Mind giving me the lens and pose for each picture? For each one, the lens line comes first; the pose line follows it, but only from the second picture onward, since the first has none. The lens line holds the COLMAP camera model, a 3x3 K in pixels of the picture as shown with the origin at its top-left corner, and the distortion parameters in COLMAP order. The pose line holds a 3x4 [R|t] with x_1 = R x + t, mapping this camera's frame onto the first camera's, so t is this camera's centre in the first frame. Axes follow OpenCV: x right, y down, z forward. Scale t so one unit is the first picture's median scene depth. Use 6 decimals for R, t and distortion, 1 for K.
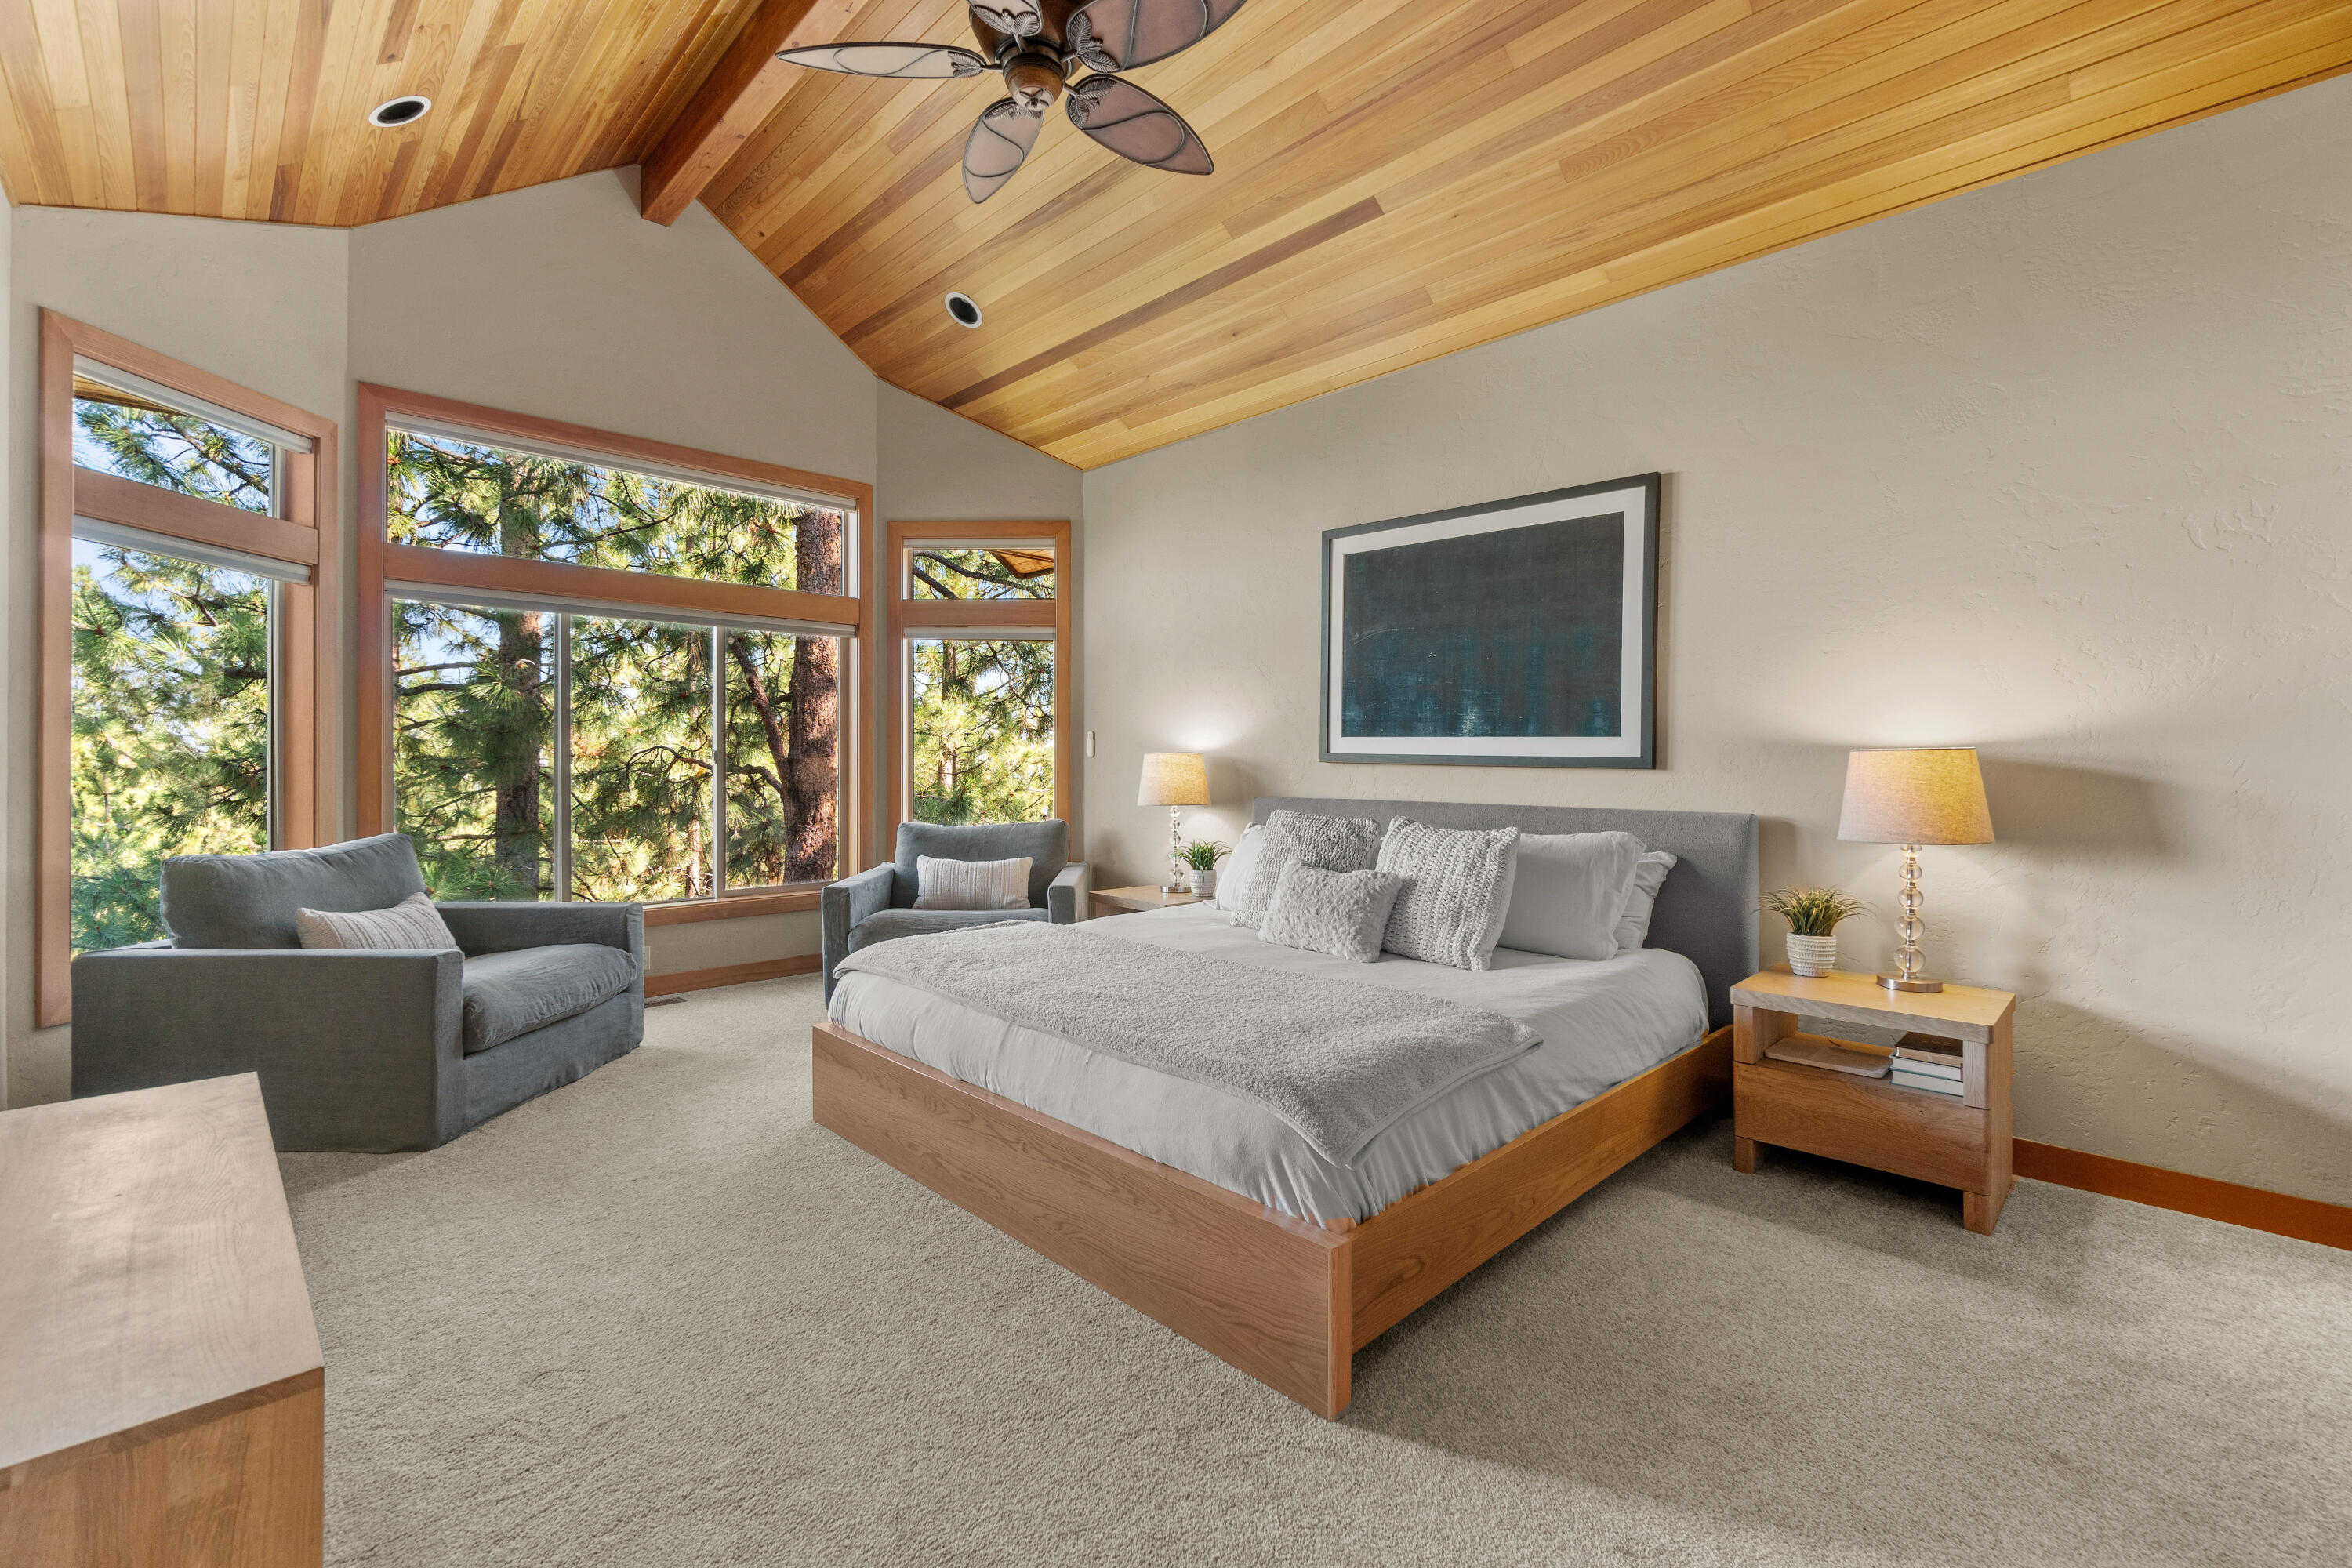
lens RADIAL K [[1013.6, 0, 1181.2], [0, 1013.6, 753.7], [0, 0, 1]] dist [-0.010124, 0.000122]
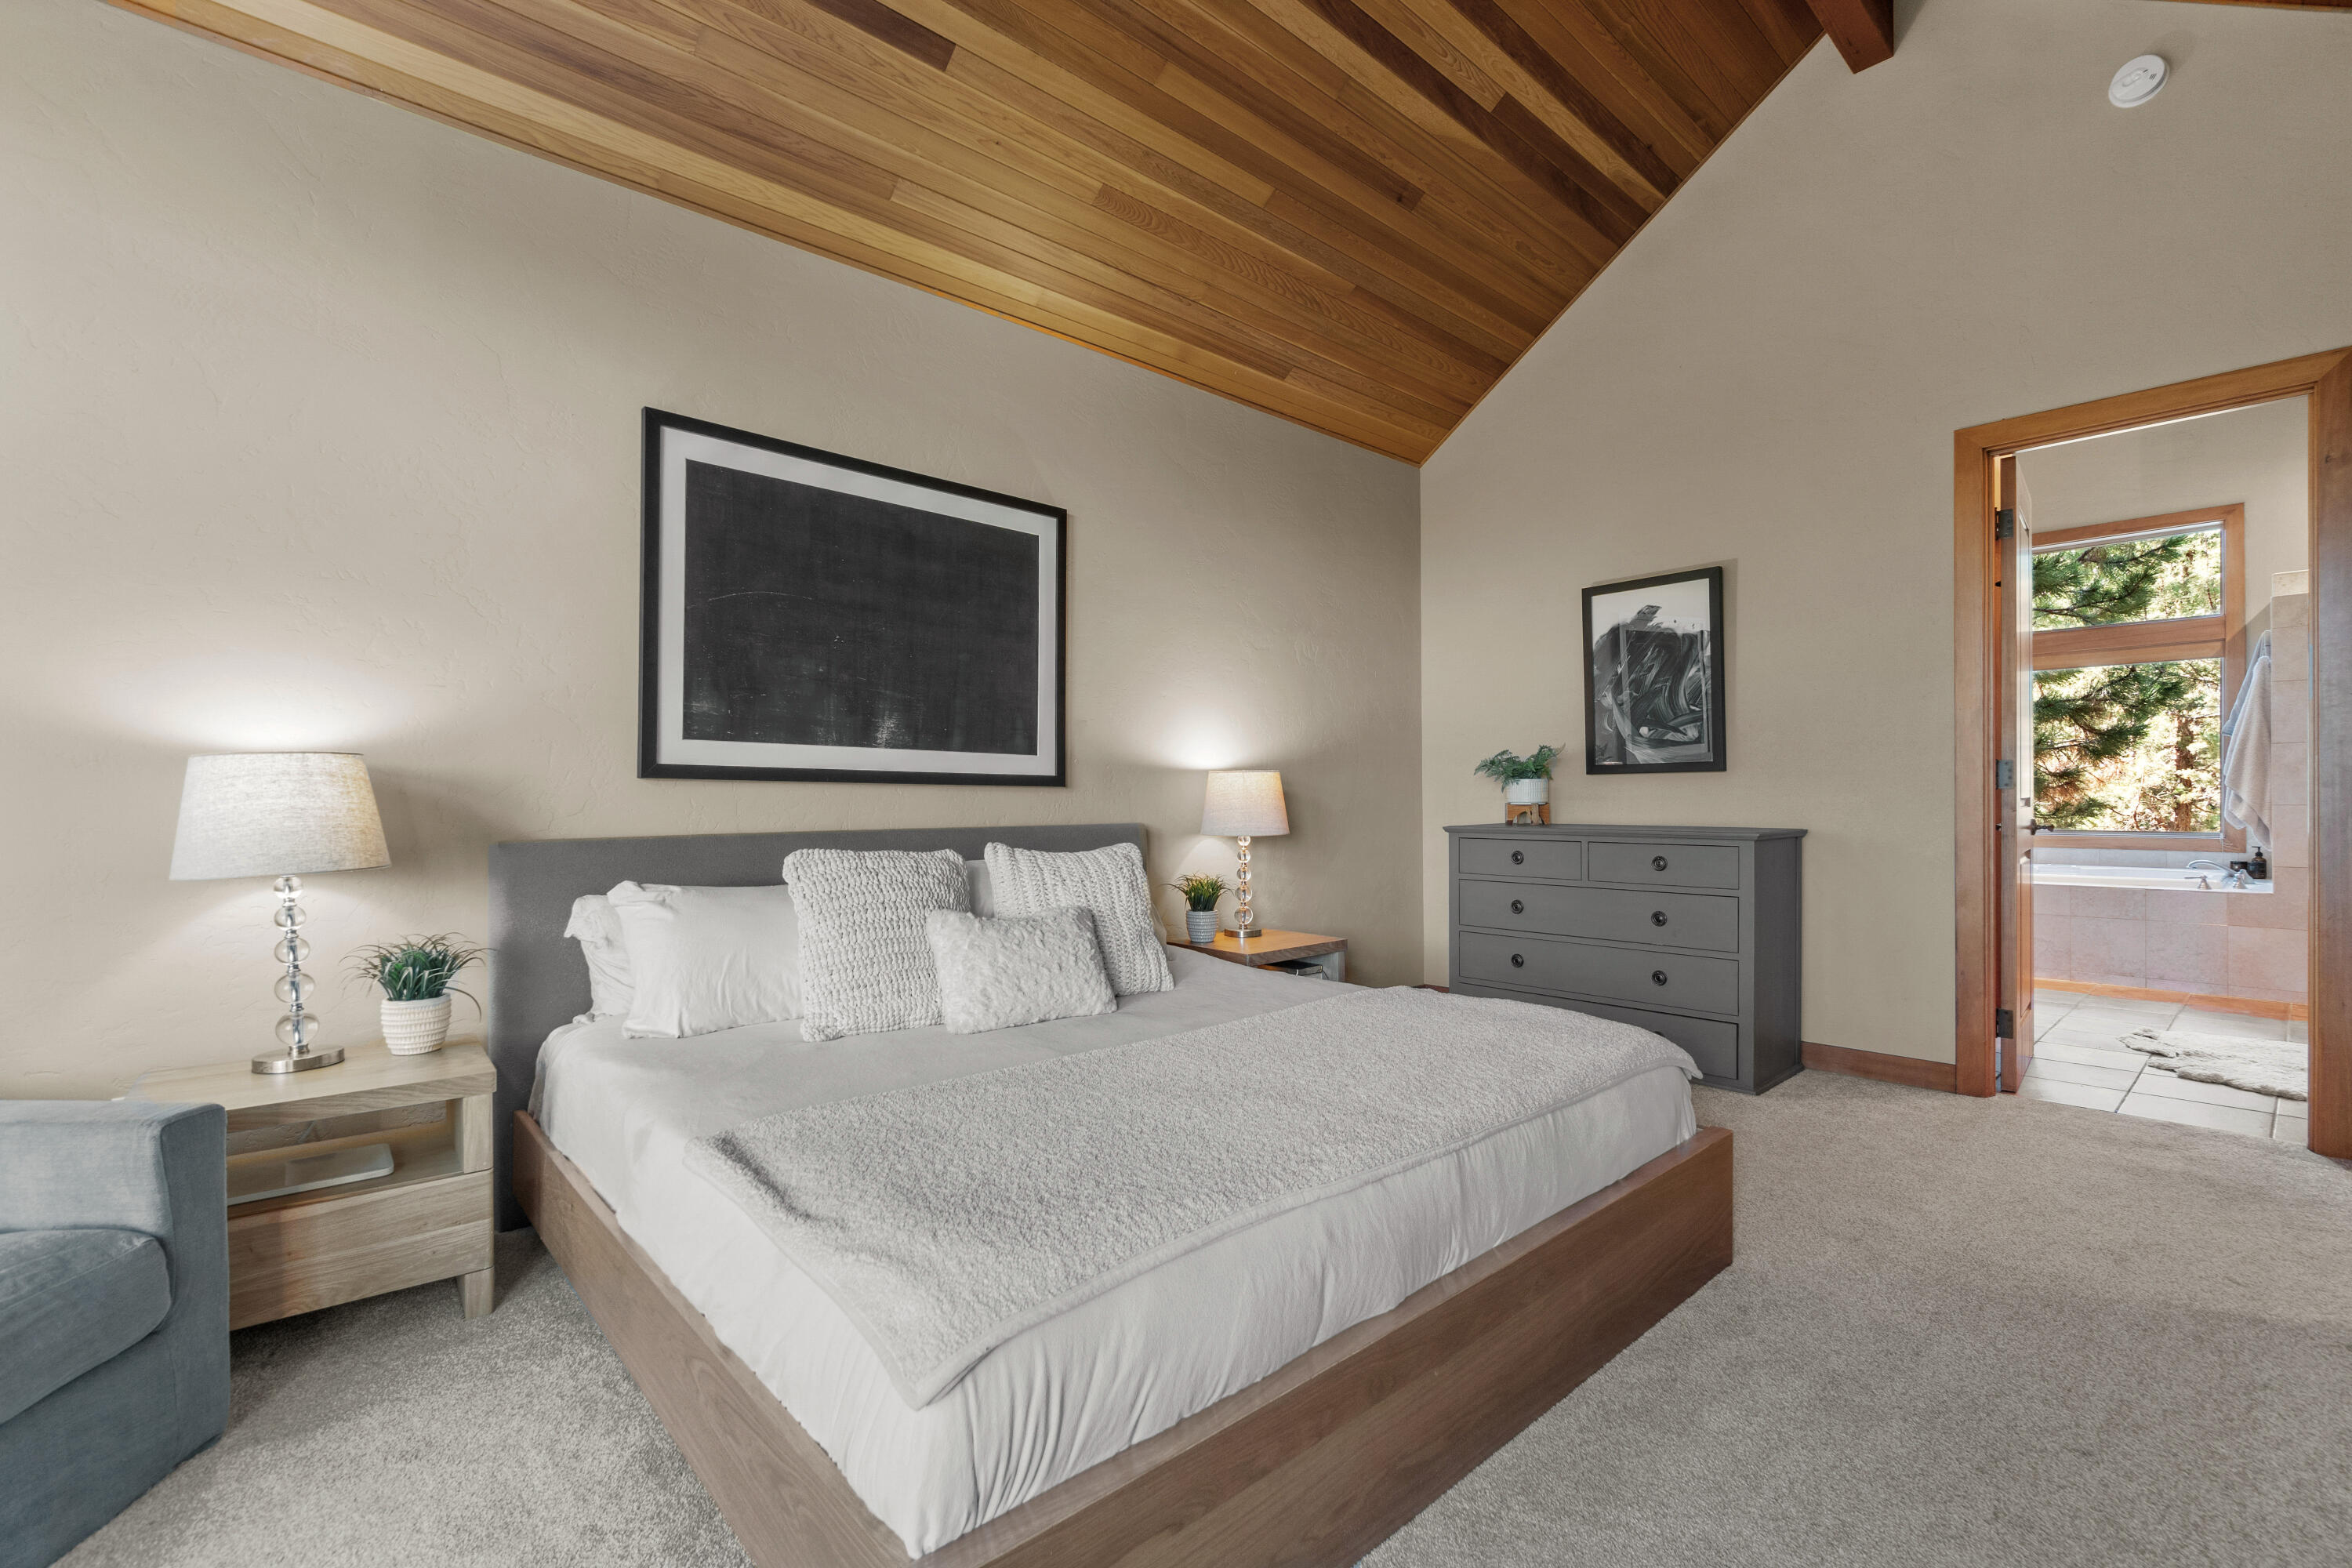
lens RADIAL K [[1058.9, 0, 1176.0], [0, 1058.9, 784.0], [0, 0, 1]] dist [-0.002484, -0.000218]
pose [[0.031887, 0.005548, 0.999476, -0.524152], [-0.007296, 0.999959, -0.005318, 0.013936], [-0.999465, -0.007122, 0.031927, 0.688842]]
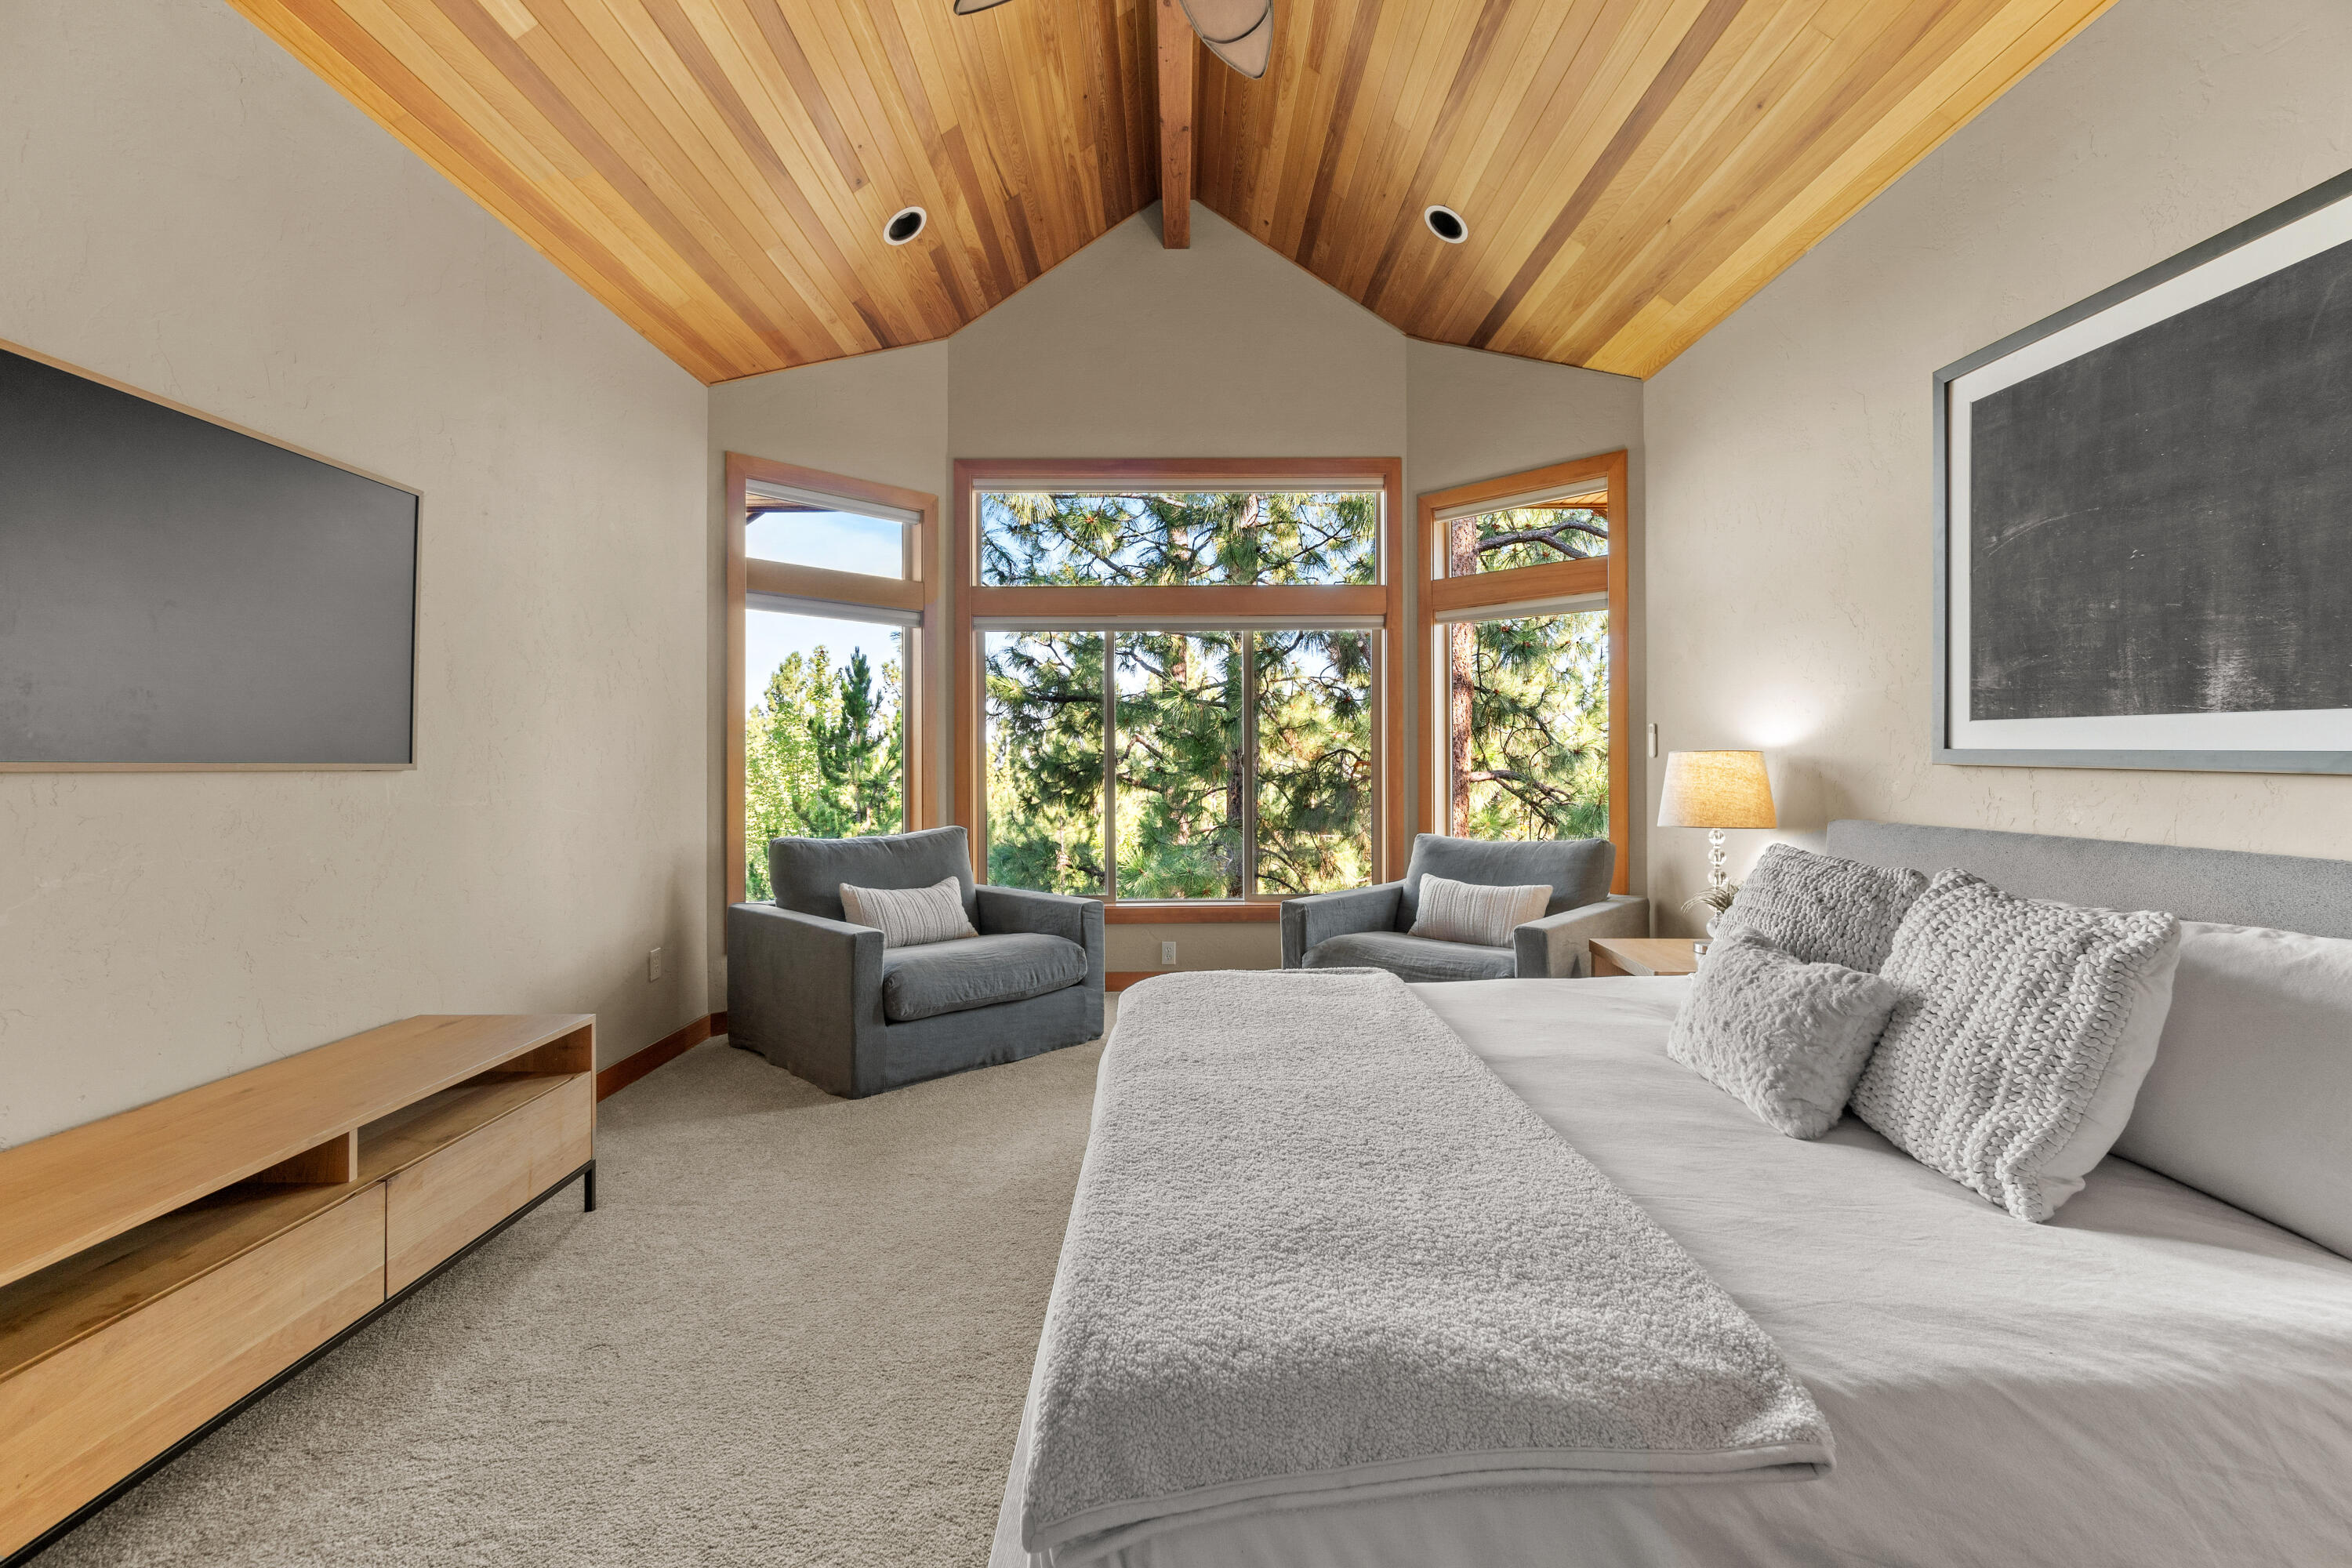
lens RADIAL K [[1019.3, 0, 1182.5], [0, 1019.3, 753.6], [0, 0, 1]] dist [-0.002822, -0.000304]
pose [[0.721060, -0.010189, -0.692798, 0.244399], [0.010225, 0.999939, -0.004065, 0.000087], [0.692798, -0.004153, 0.721120, 0.284908]]
